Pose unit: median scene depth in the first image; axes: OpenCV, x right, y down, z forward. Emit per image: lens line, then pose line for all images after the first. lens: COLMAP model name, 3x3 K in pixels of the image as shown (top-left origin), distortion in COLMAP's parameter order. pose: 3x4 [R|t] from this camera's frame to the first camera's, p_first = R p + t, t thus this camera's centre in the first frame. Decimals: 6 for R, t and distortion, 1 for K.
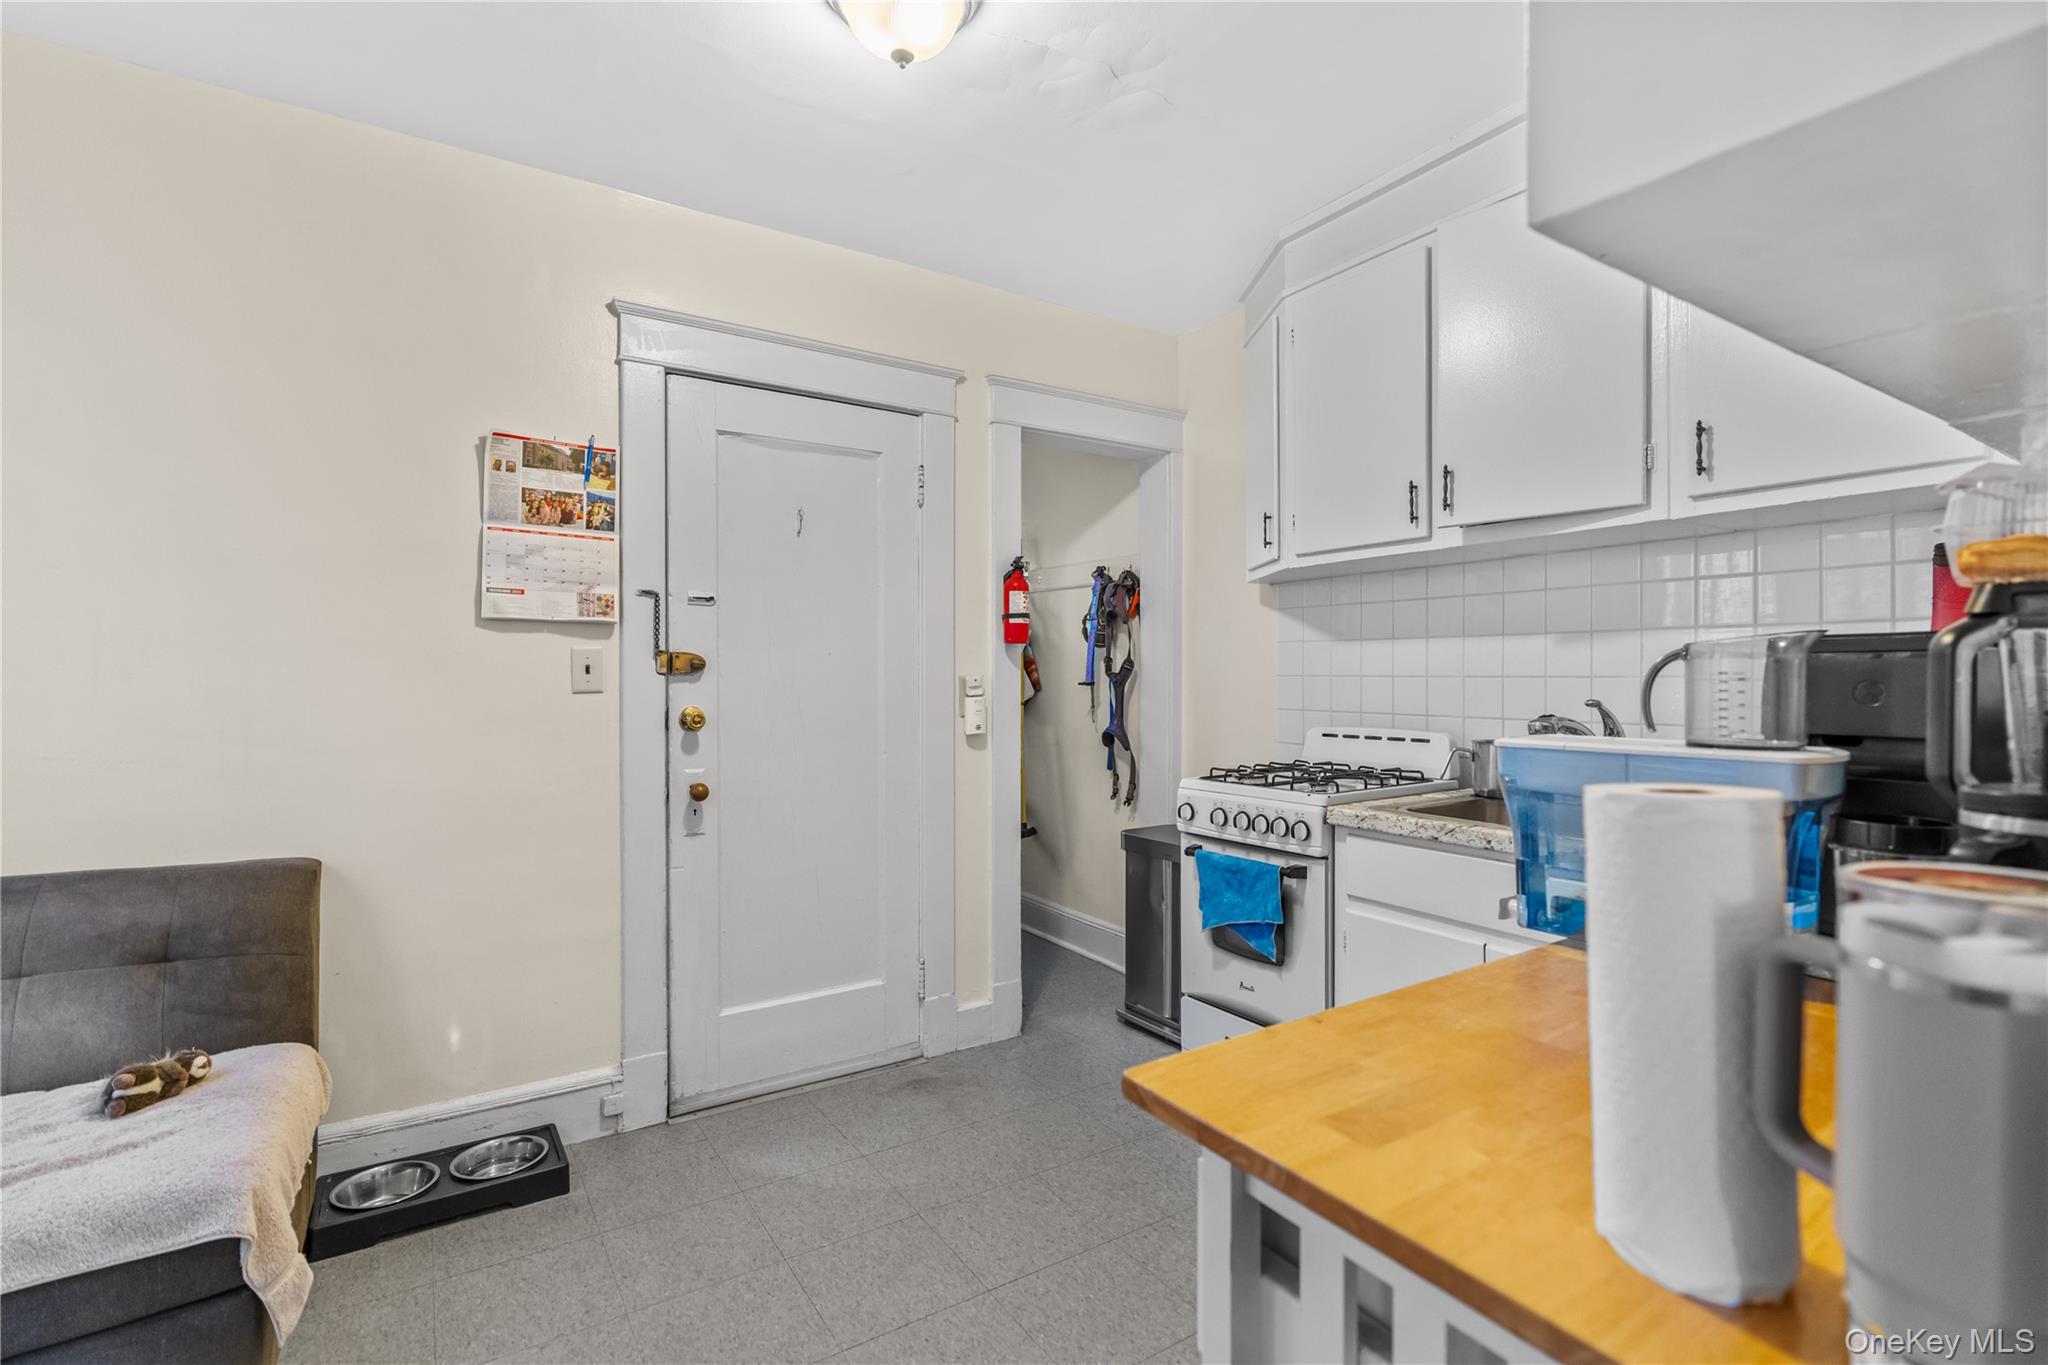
lens RADIAL K [[948.7, 0, 1017.6], [0, 948.7, 680.4], [0, 0, 1]] dist [-0.005553, 0.000451]
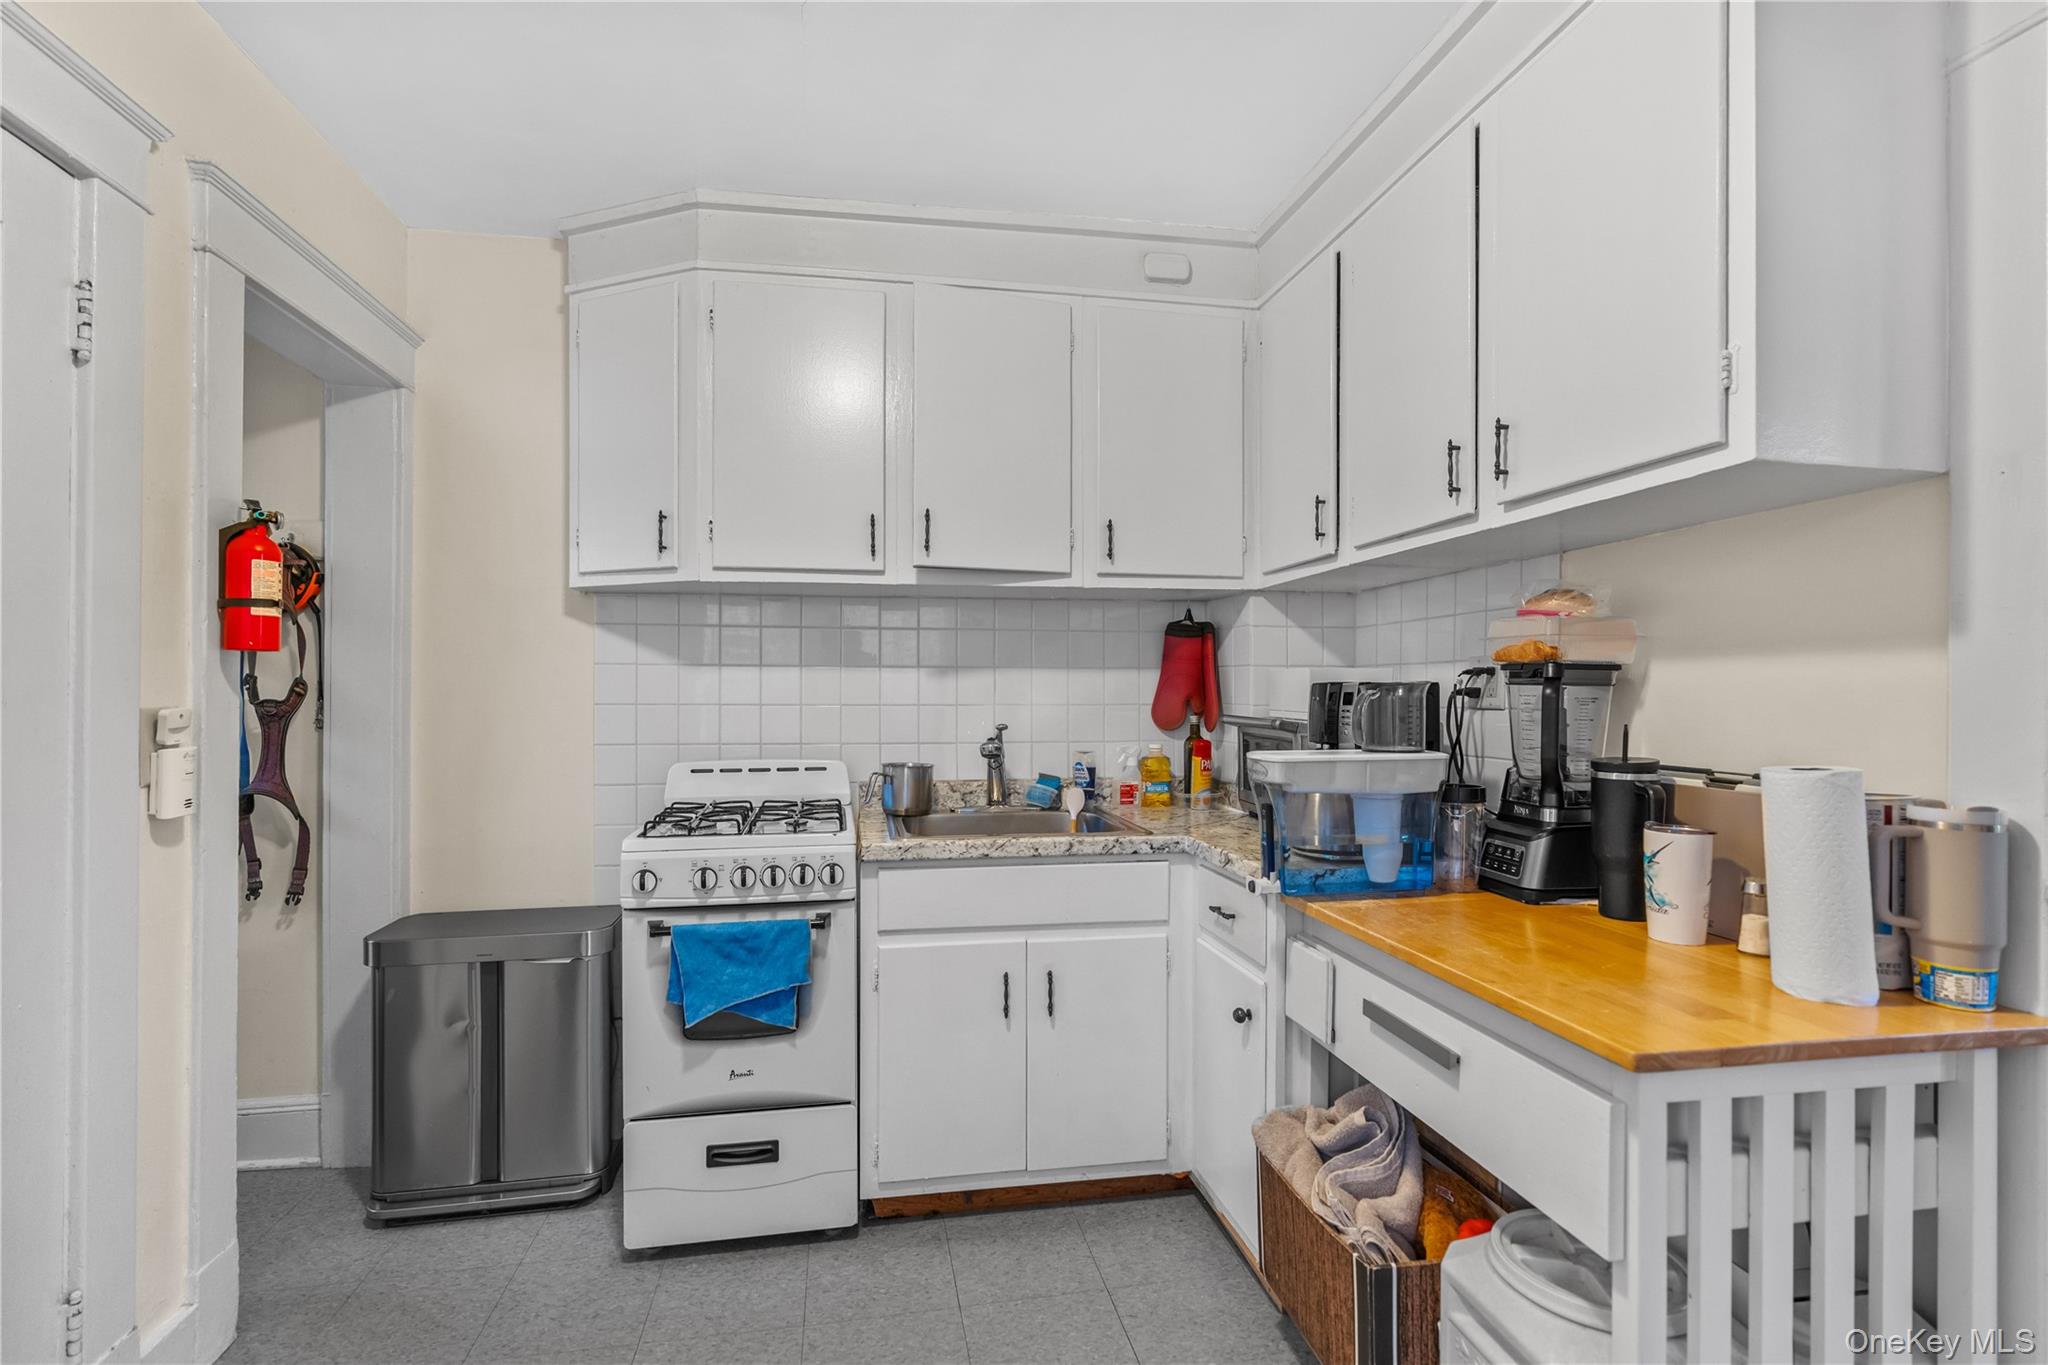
lens RADIAL K [[948.7, 0, 1019.4], [0, 948.7, 690.6], [0, 0, 1]] dist [-0.005553, 0.000451]
pose [[0.377923, 0.006716, 0.925813, -0.460101], [0.003308, 0.999958, -0.008604, -0.010985], [-0.925831, 0.006314, 0.377884, 0.457748]]
